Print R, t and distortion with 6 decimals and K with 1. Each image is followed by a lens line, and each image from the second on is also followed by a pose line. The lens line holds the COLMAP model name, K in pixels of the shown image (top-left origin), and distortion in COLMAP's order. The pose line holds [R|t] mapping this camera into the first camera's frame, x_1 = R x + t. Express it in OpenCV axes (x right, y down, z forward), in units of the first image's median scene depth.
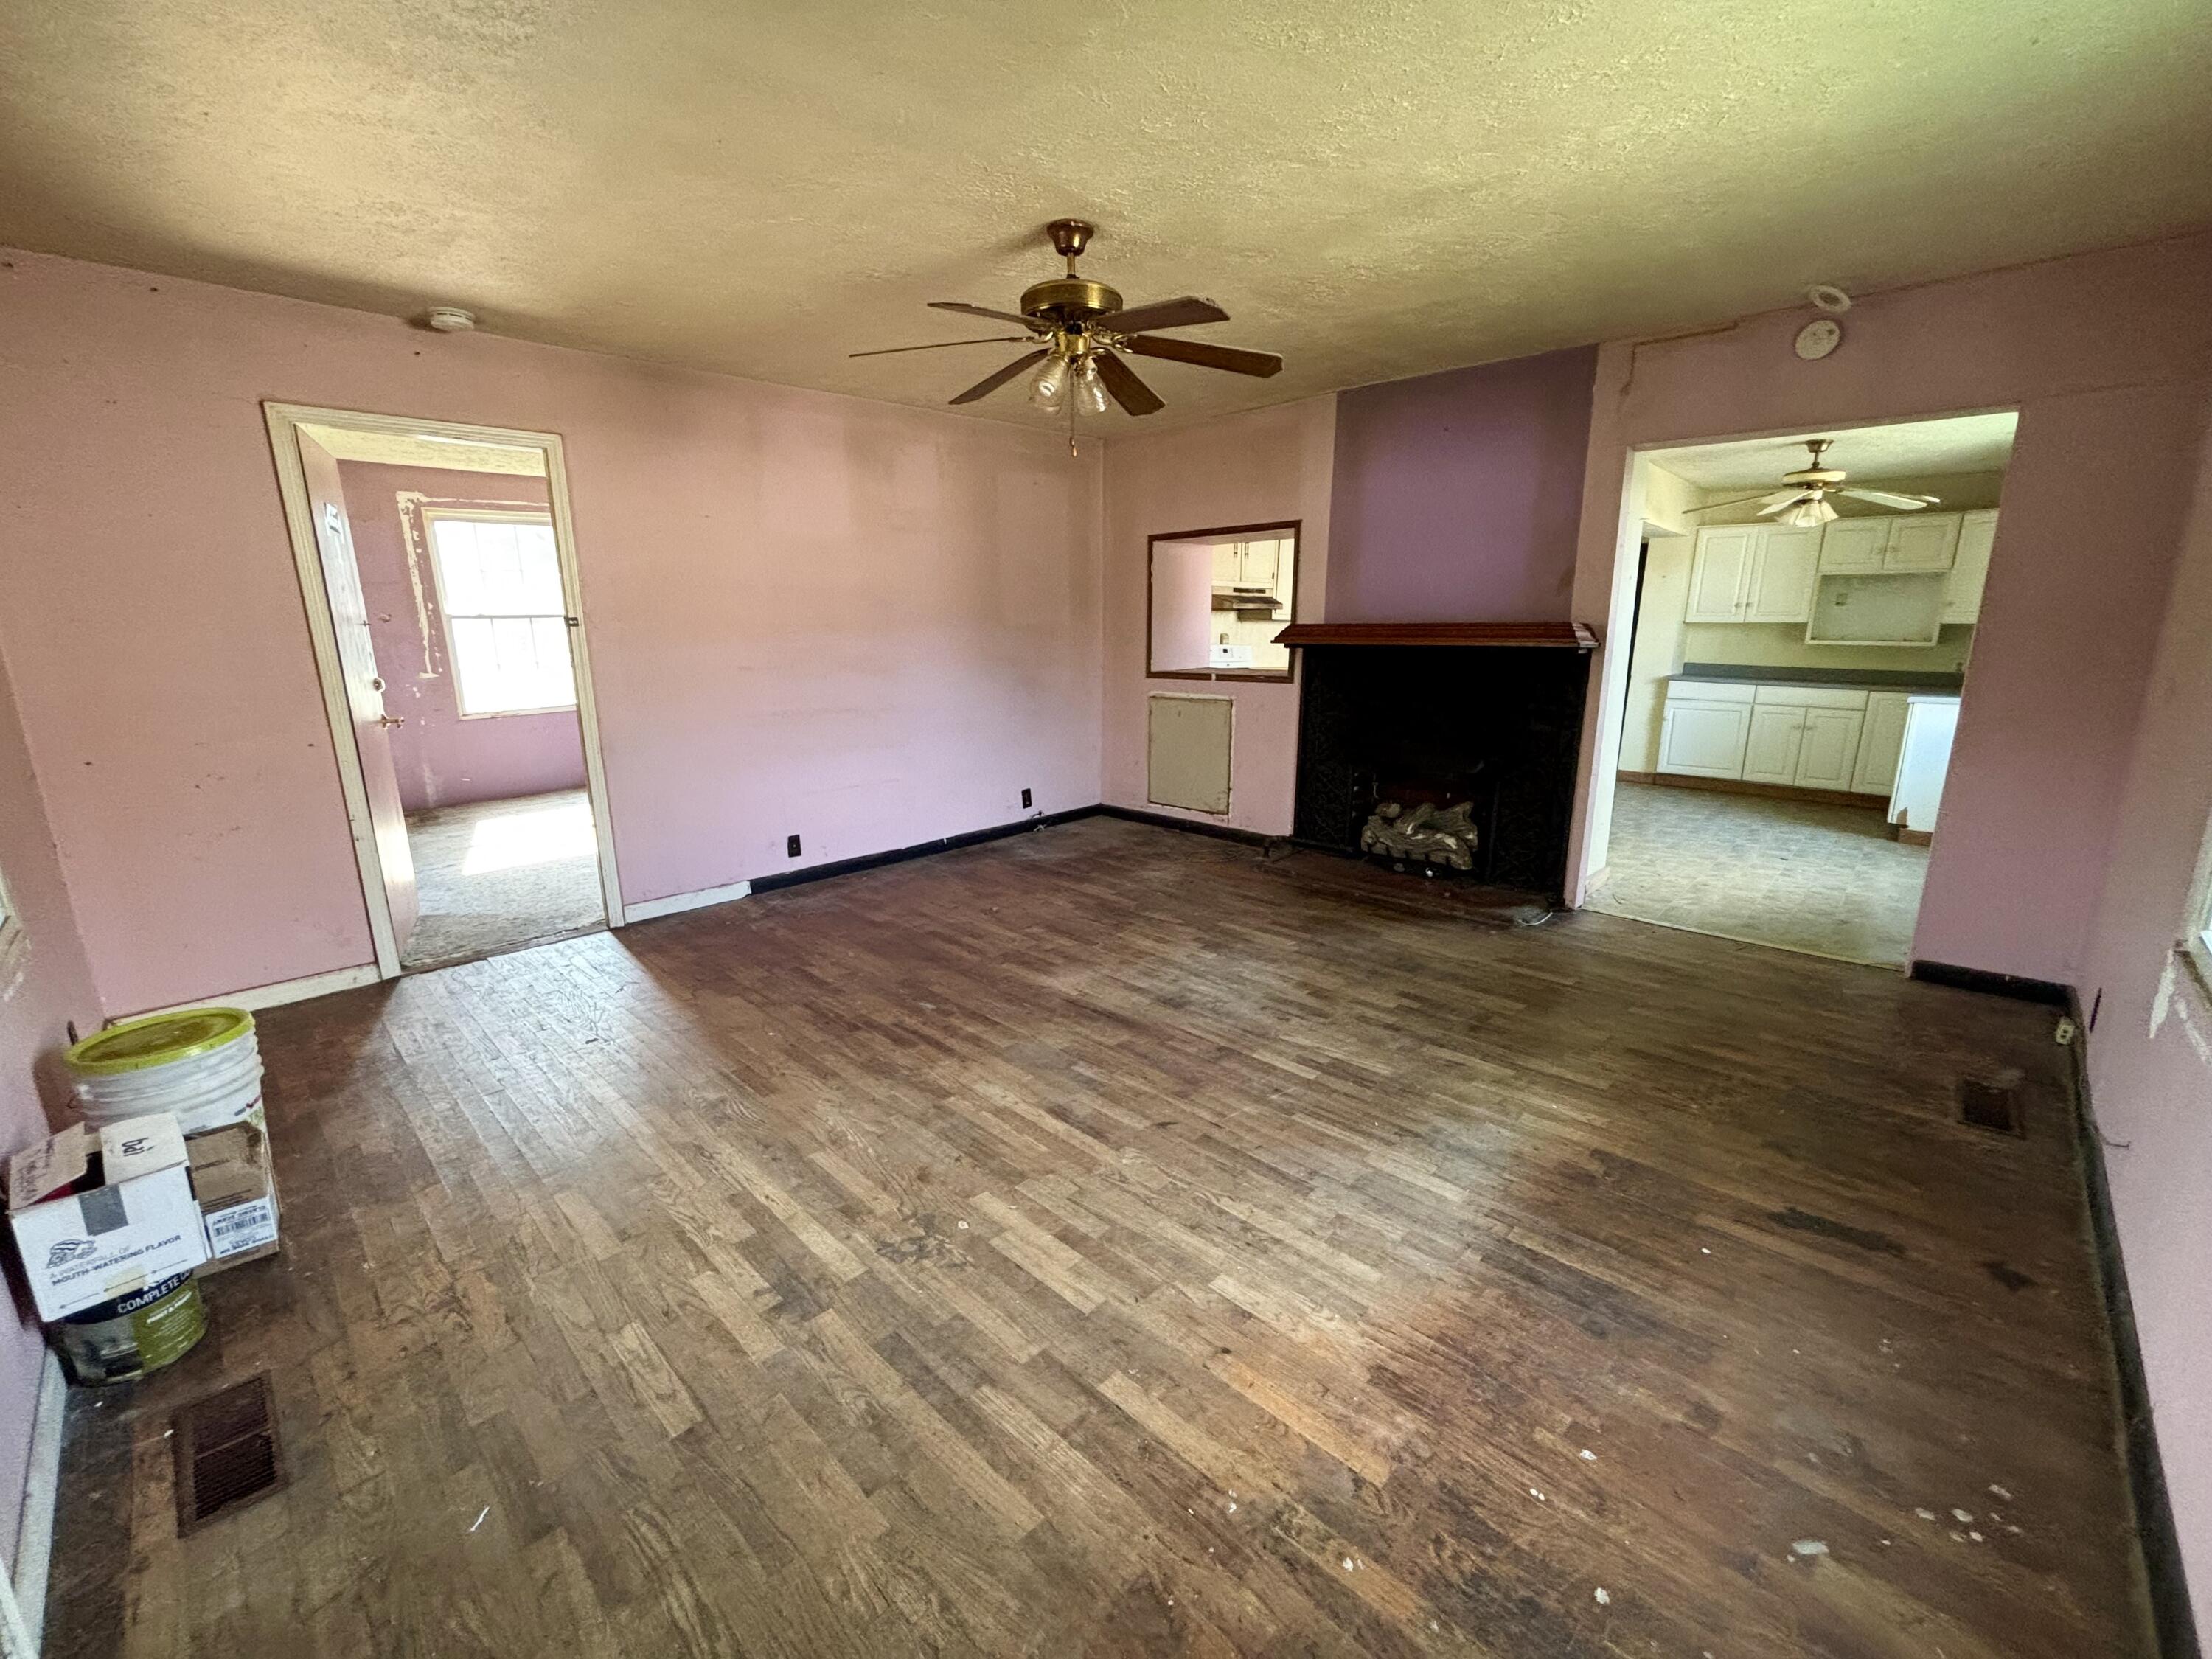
lens RADIAL K [[887.9, 0, 1102.3], [0, 887.9, 829.3], [0, 0, 1]] dist [0.001705, -0.003361]
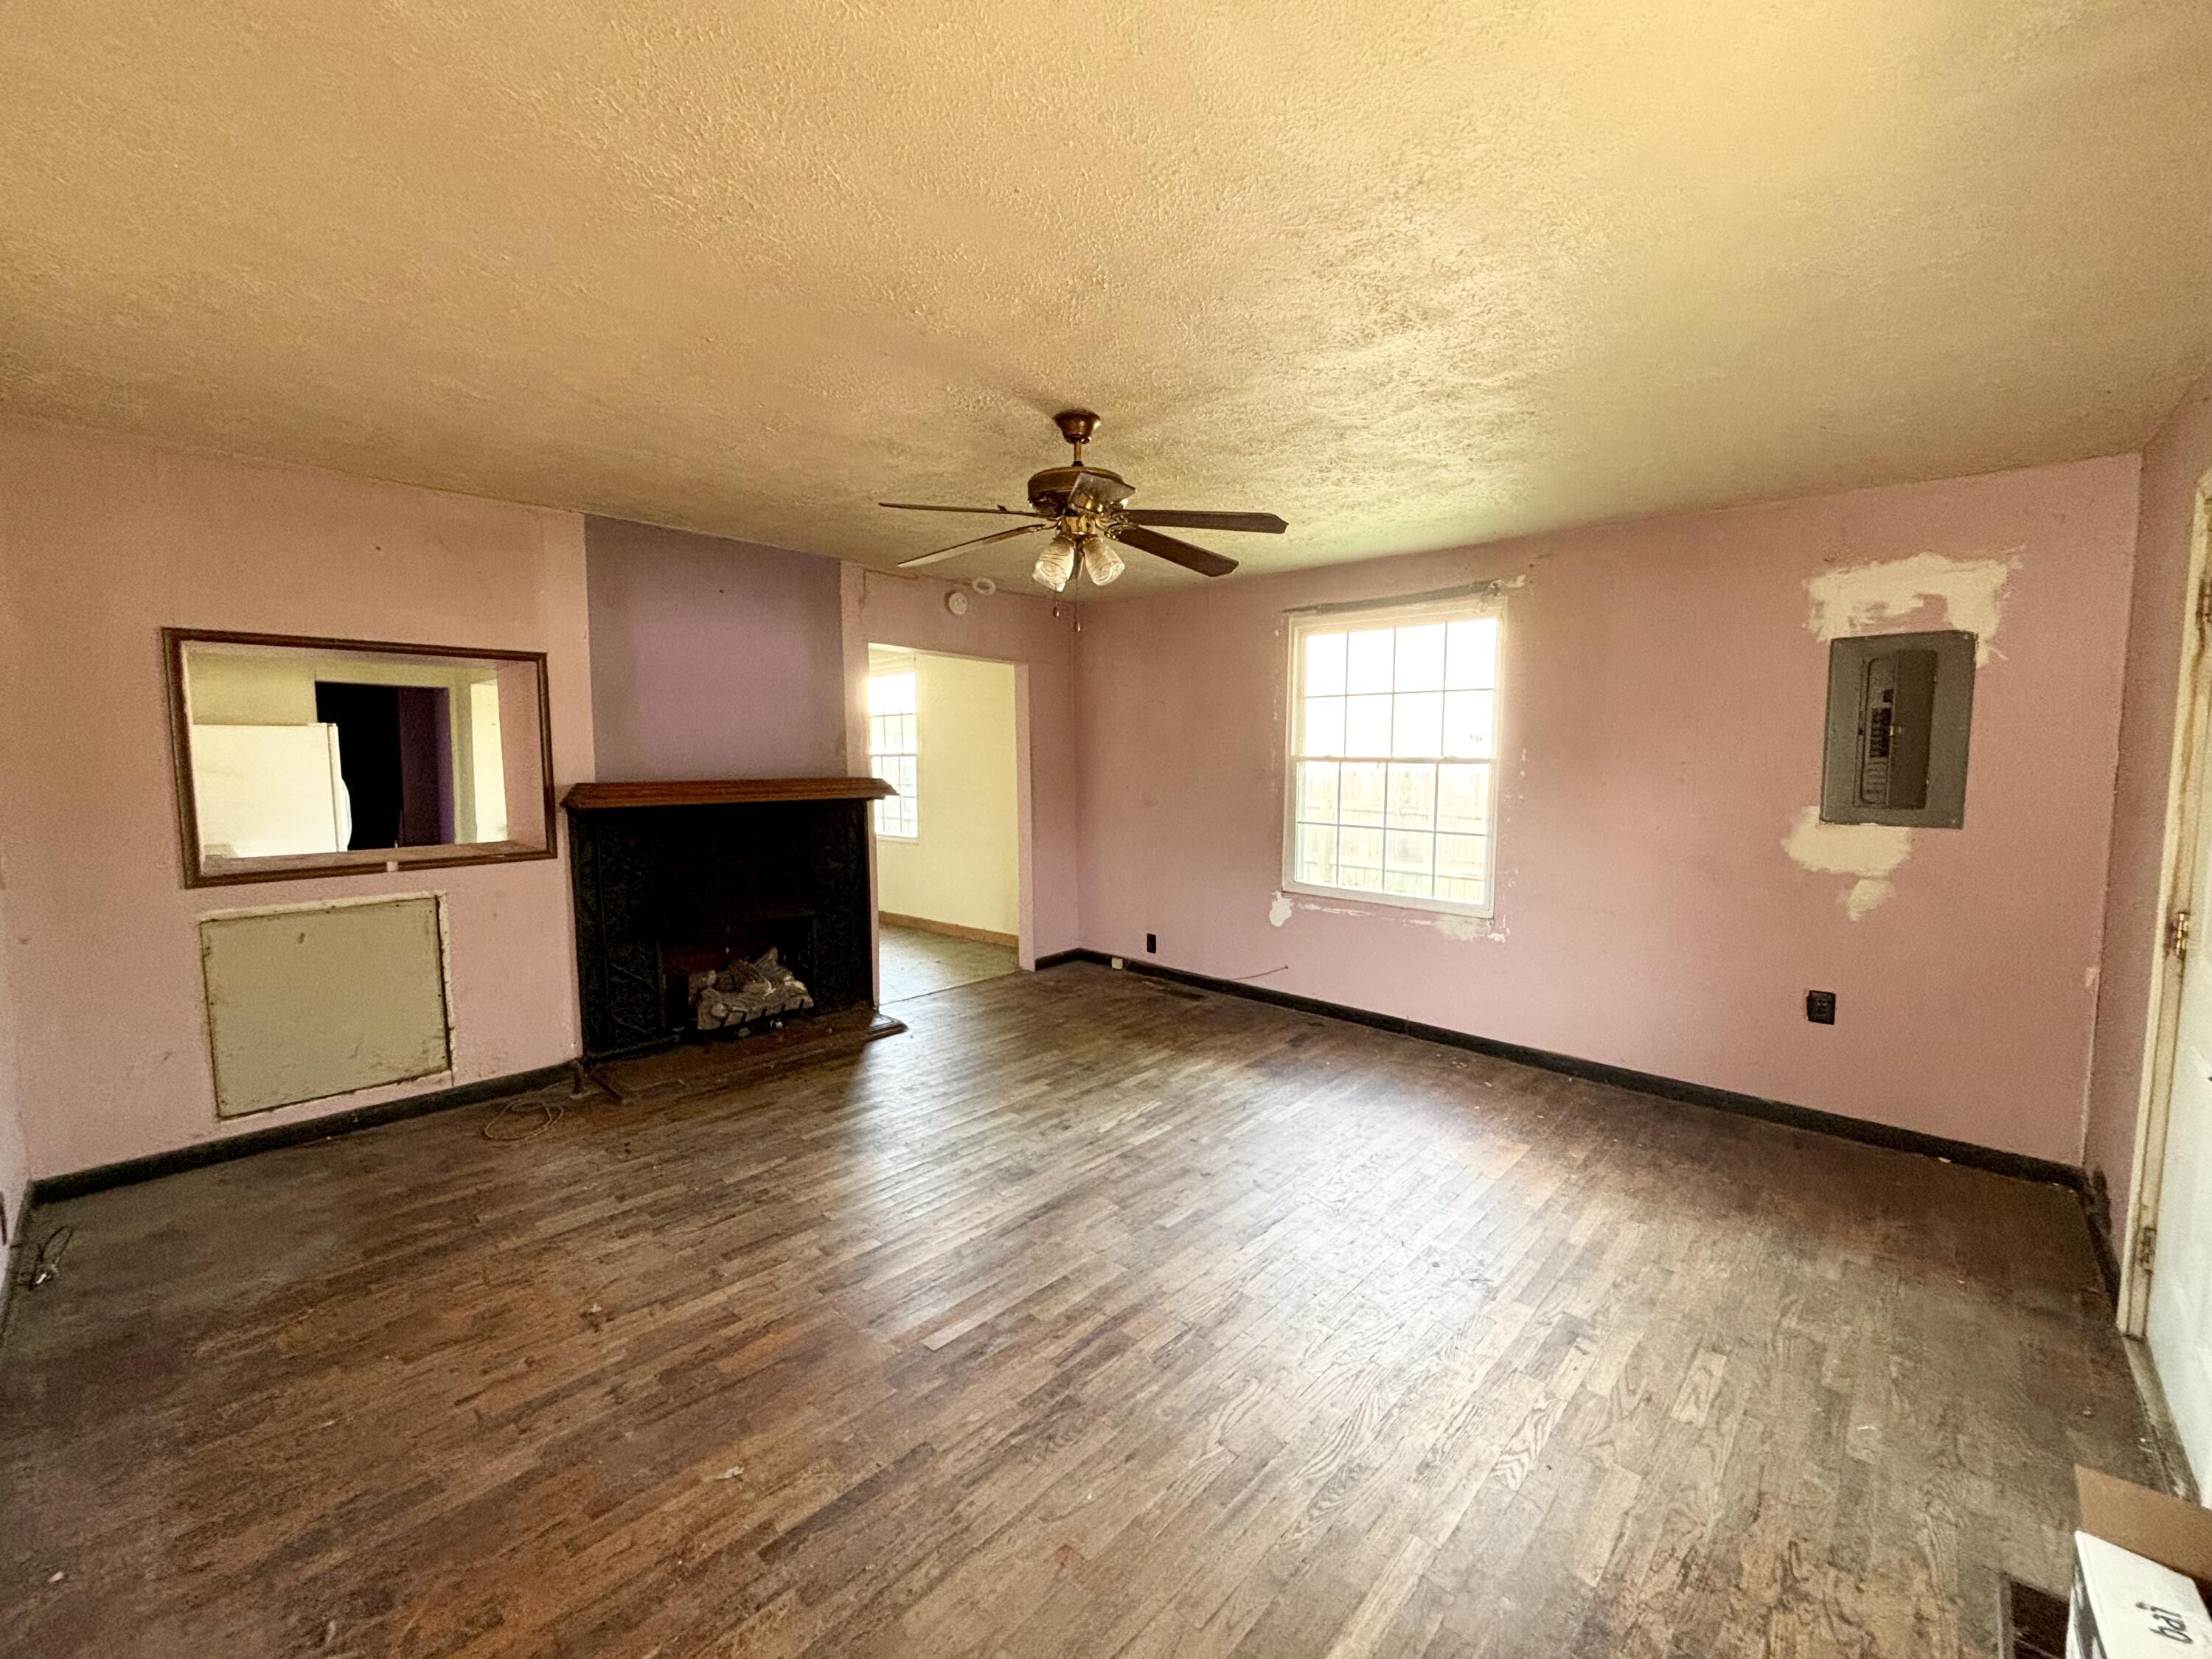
lens RADIAL K [[887.9, 0, 1102.3], [0, 887.9, 829.3], [0, 0, 1]] dist [0.001705, -0.003361]
pose [[-0.008282, -0.082481, 0.996558, -0.888096], [0.226666, 0.970497, 0.082208, -0.236181], [-0.973937, 0.226567, 0.010658, 0.859044]]
